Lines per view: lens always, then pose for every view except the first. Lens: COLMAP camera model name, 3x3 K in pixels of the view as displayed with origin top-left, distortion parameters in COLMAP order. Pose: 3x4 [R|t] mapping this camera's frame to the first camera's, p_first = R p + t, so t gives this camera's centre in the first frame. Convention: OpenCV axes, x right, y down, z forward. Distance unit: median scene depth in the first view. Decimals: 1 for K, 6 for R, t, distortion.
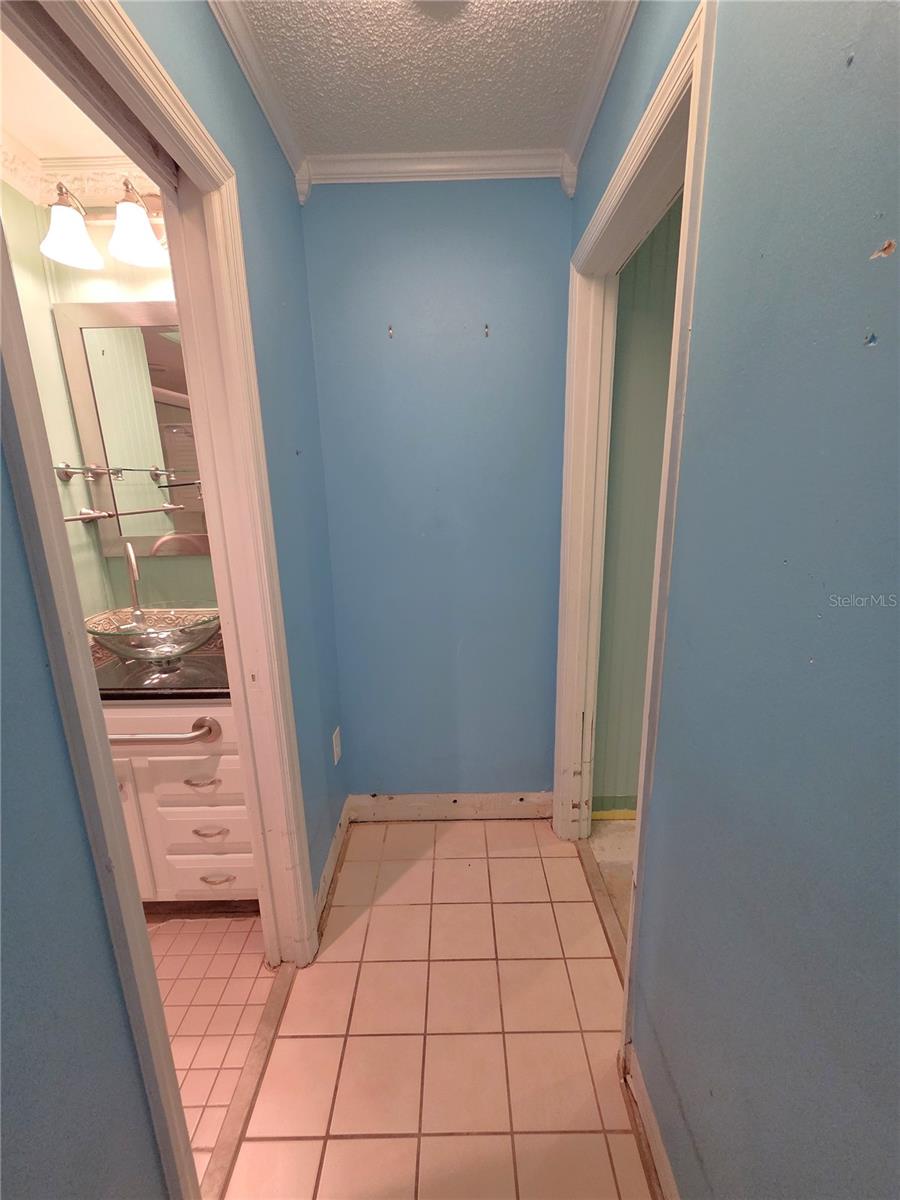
lens RADIAL K [[493.5, 0, 456.9], [0, 493.5, 602.7], [0, 0, 1]] dist [0.000077, 0.000161]
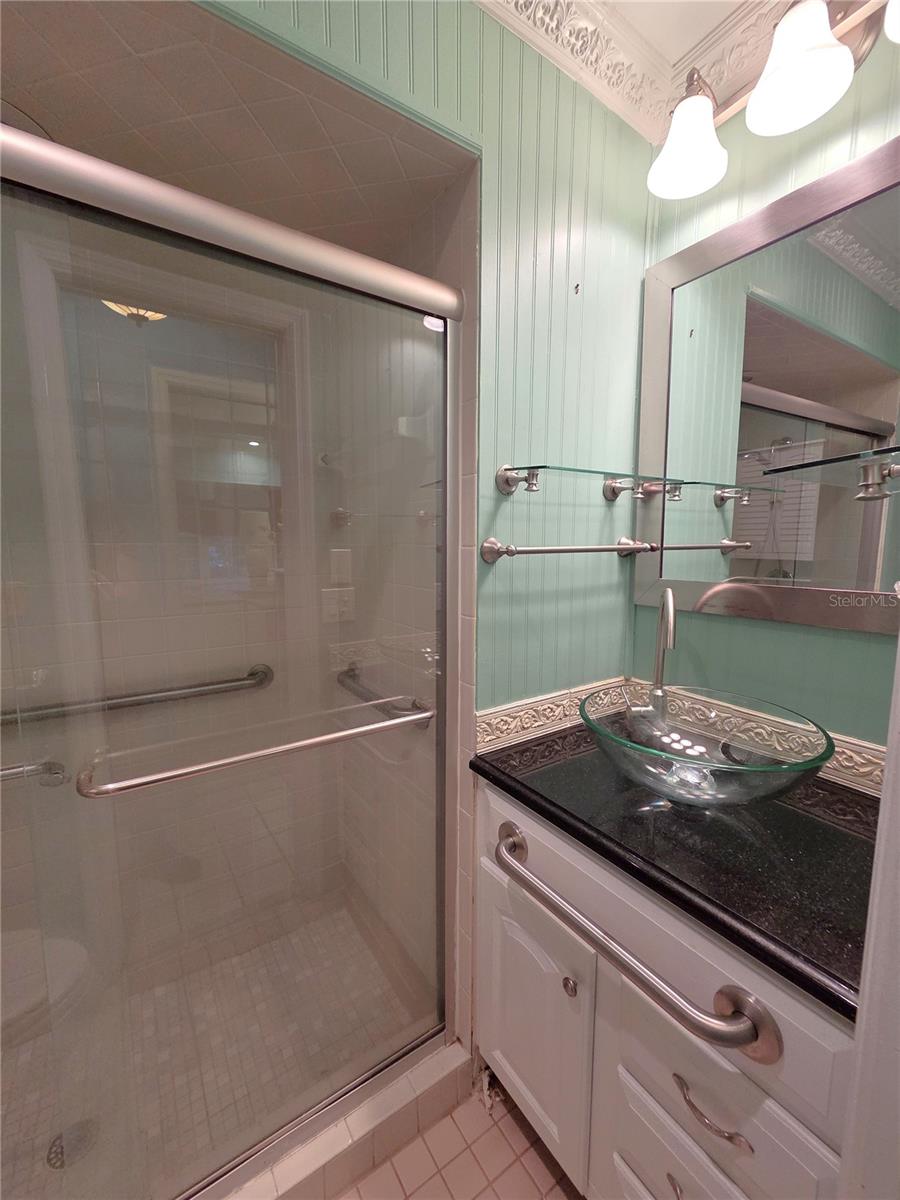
lens RADIAL K [[493.5, 0, 456.9], [0, 493.5, 602.7], [0, 0, 1]] dist [0.000077, 0.000161]
pose [[0.559065, 0.124043, -0.819792, -0.268951], [-0.210406, 0.977604, 0.004434, -0.043769], [0.801982, 0.170011, 0.572644, 0.381131]]
